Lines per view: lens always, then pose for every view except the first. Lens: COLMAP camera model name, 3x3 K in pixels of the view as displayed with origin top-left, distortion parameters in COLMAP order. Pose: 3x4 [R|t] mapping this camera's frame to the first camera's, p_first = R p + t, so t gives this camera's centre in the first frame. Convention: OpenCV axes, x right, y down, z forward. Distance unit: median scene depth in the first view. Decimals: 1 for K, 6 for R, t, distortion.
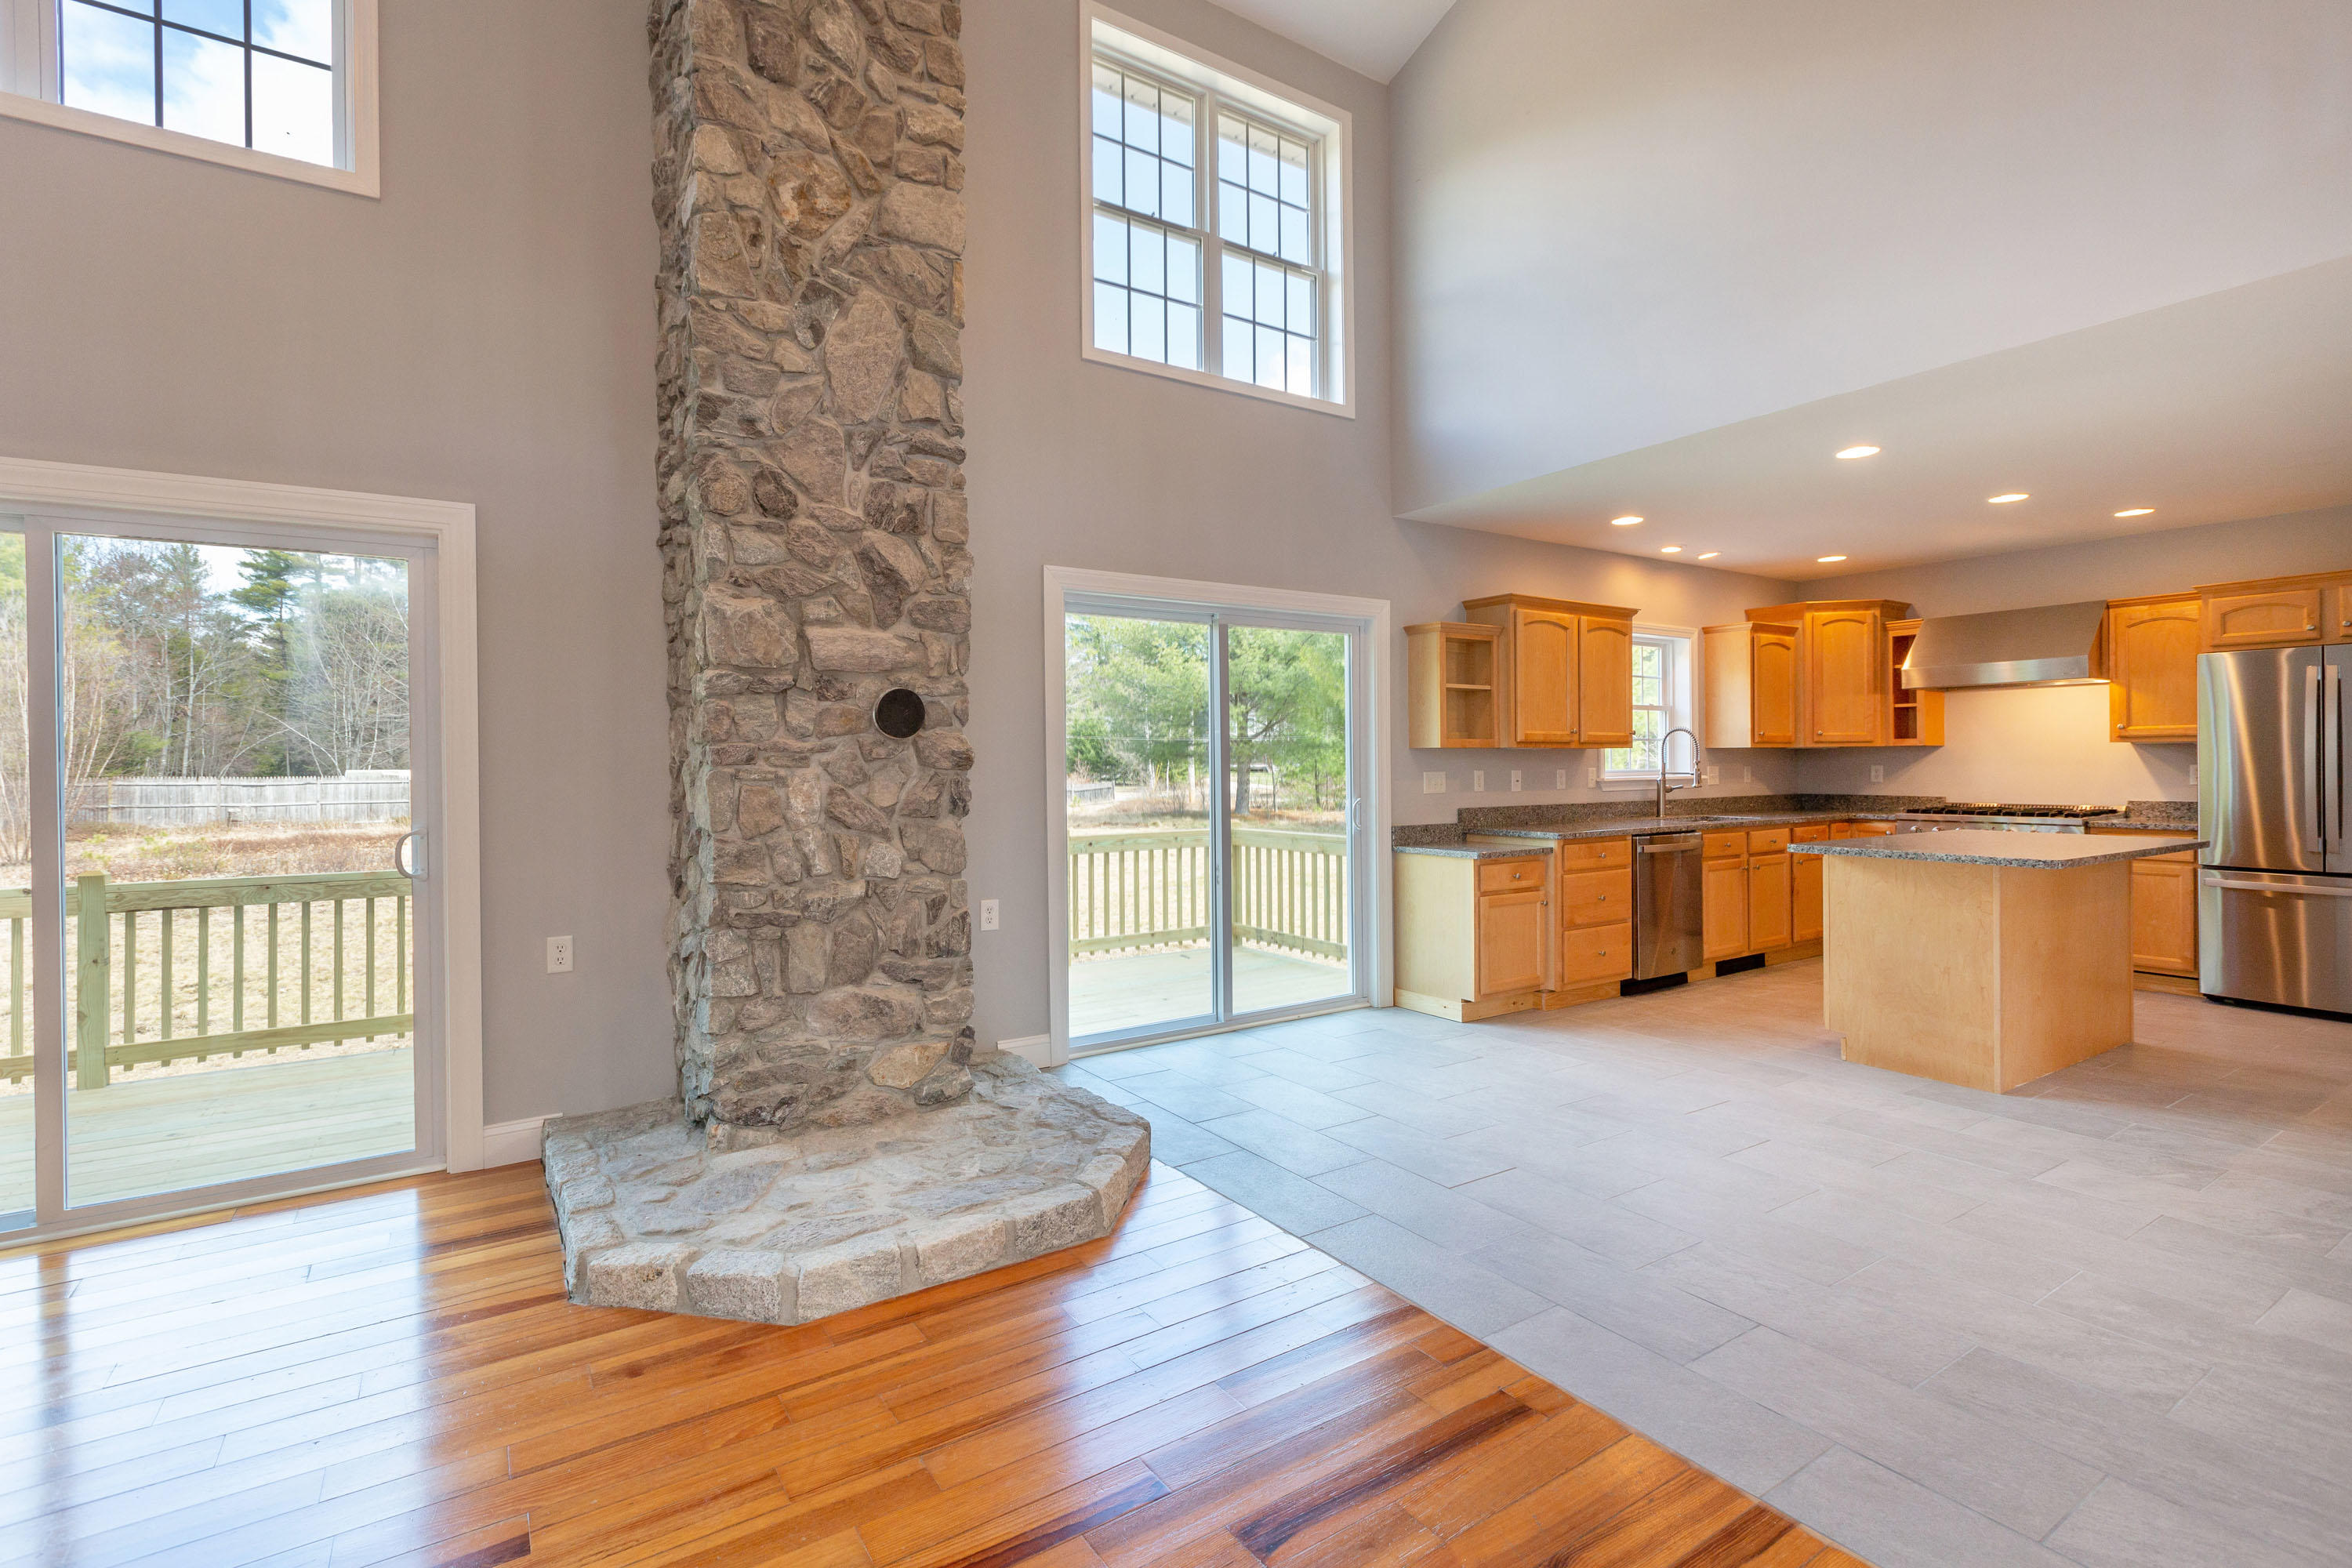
lens RADIAL K [[1086.6, 0, 1156.0], [0, 1086.6, 766.2], [0, 0, 1]] dist [0.002067, 0.000785]
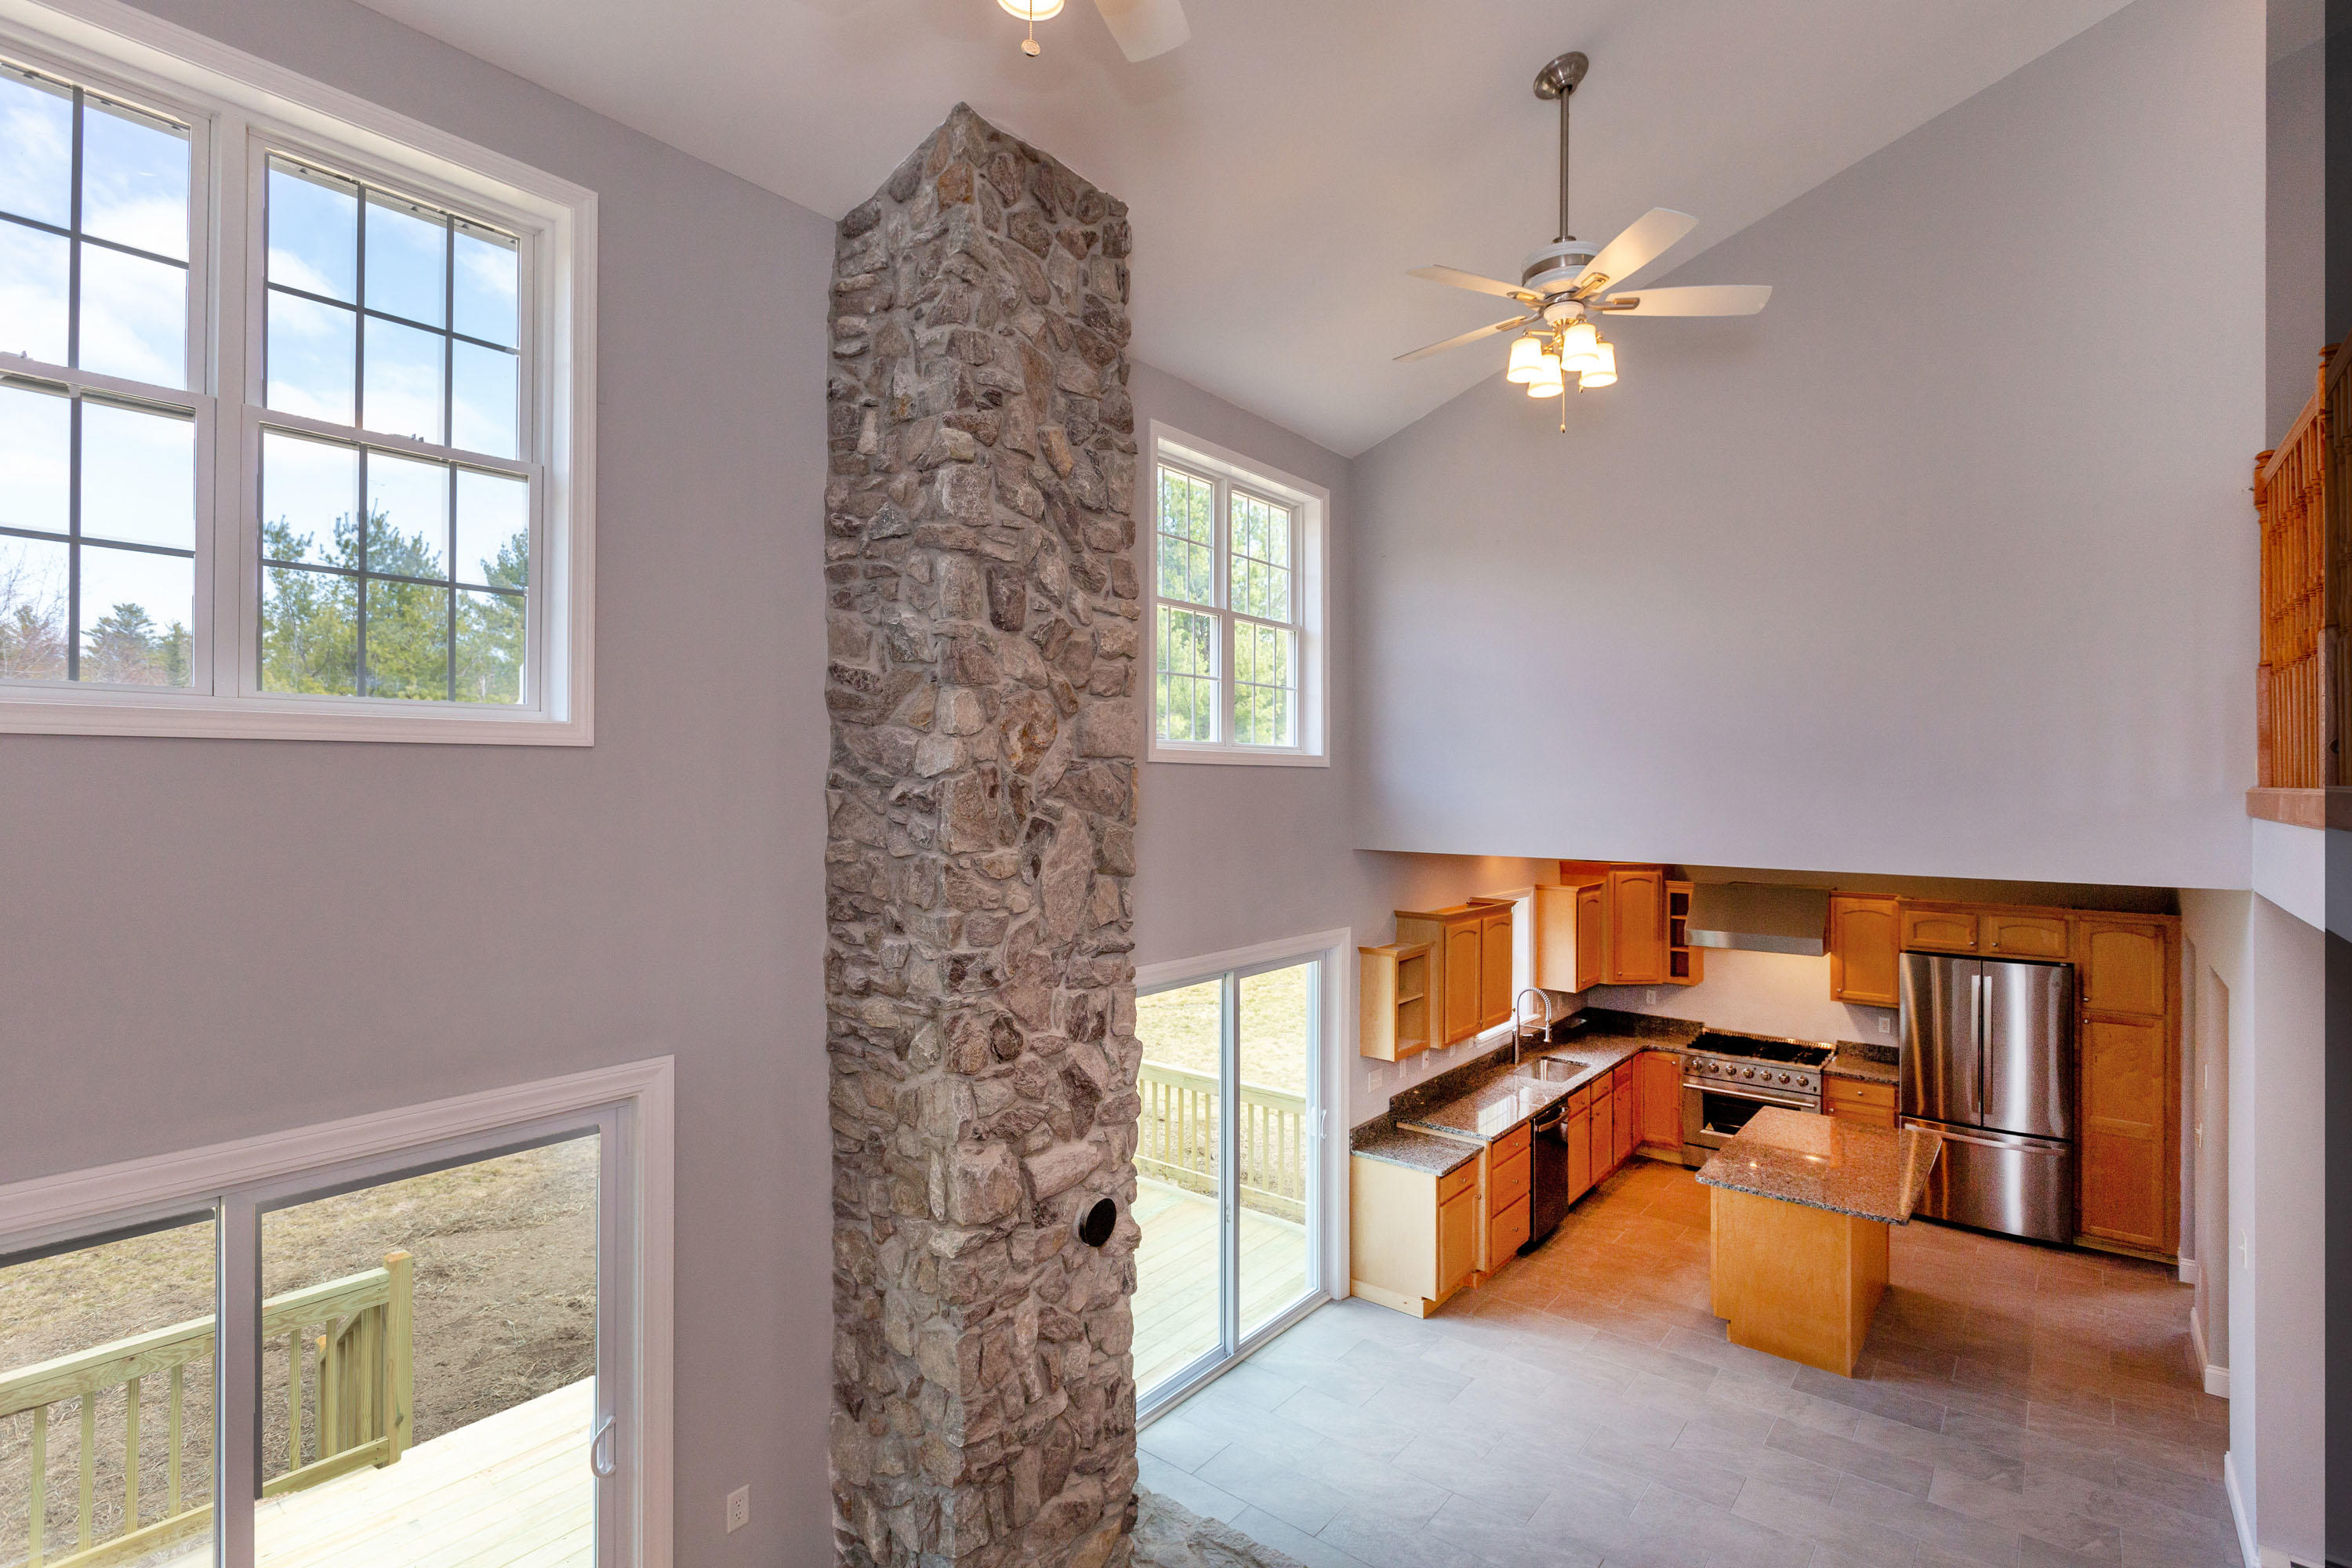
lens RADIAL K [[1129.9, 0, 1164.9], [0, 1129.9, 782.8], [0, 0, 1]] dist [-0.002132, 0.000023]
pose [[0.951334, 0.014979, 0.307797, -0.509116], [-0.012127, 0.999864, -0.011178, -0.453074], [-0.307923, 0.006902, 0.951386, -0.051078]]
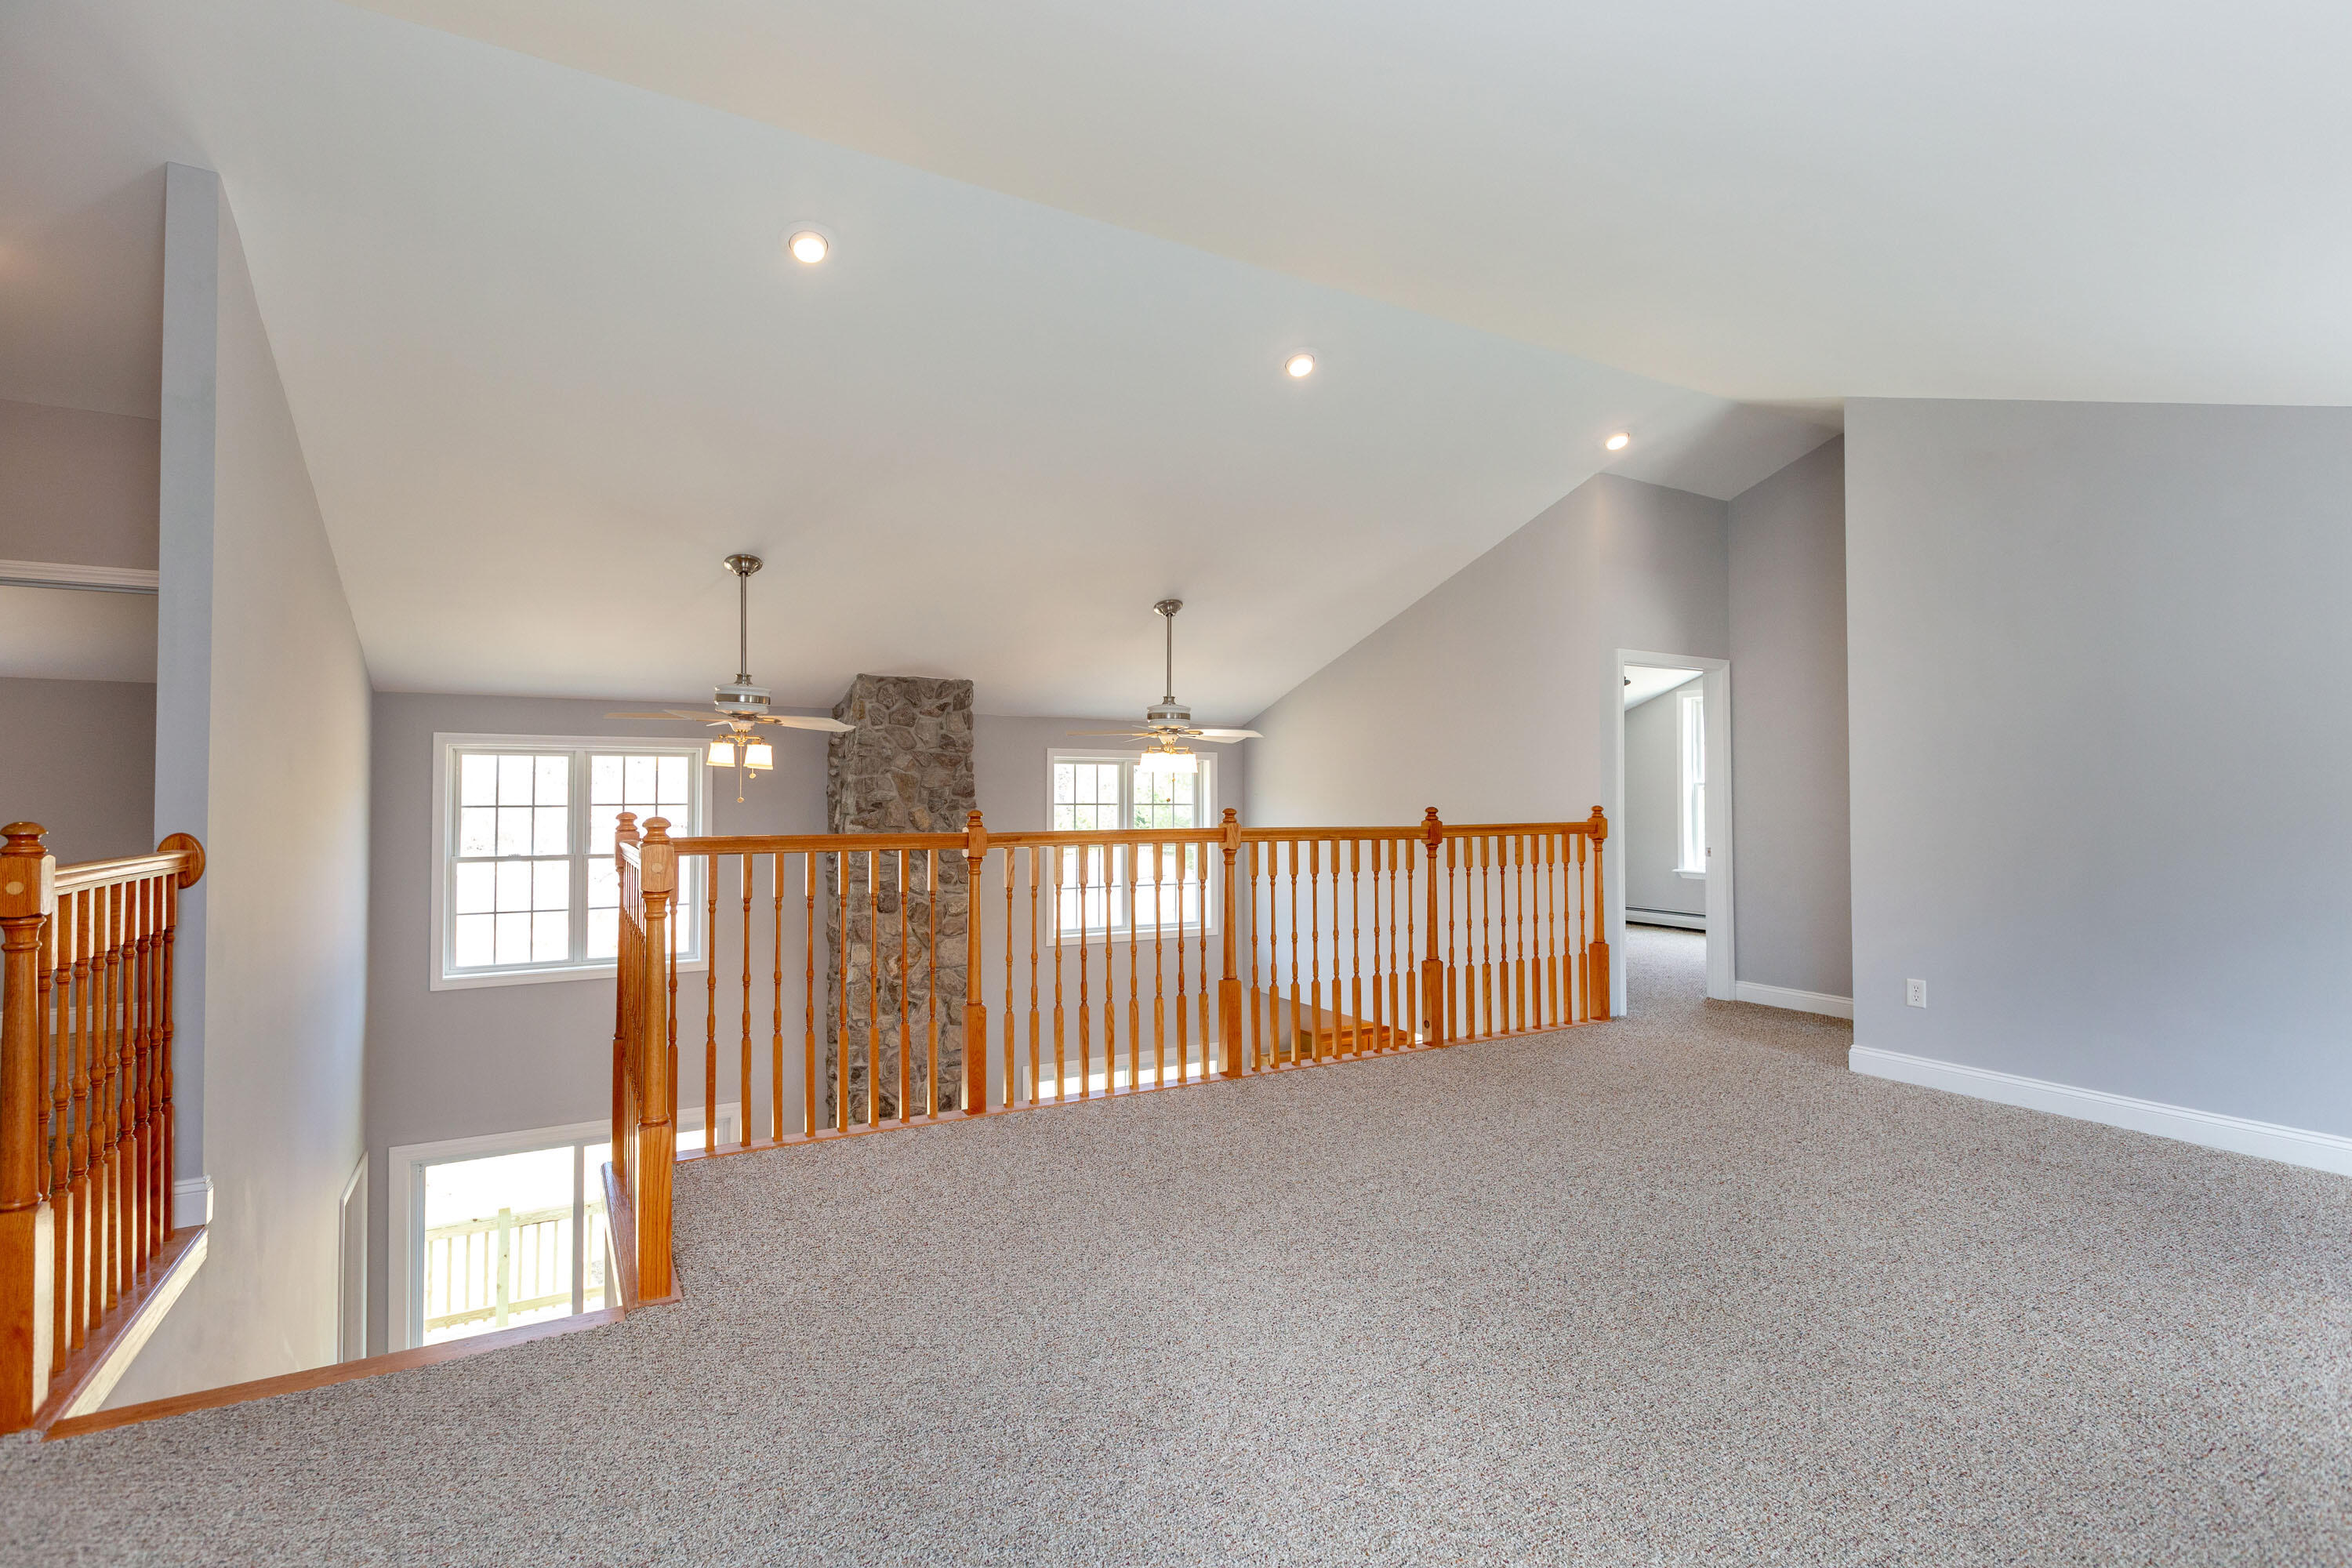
lens RADIAL K [[1129.9, 0, 1191.9], [0, 1129.9, 784.4], [0, 0, 1]] dist [-0.002132, 0.000023]
pose [[0.998932, 0.008391, -0.045425, 0.336624], [-0.009050, 0.999856, -0.014329, -0.816029], [0.045299, 0.014725, 0.998865, -1.158995]]
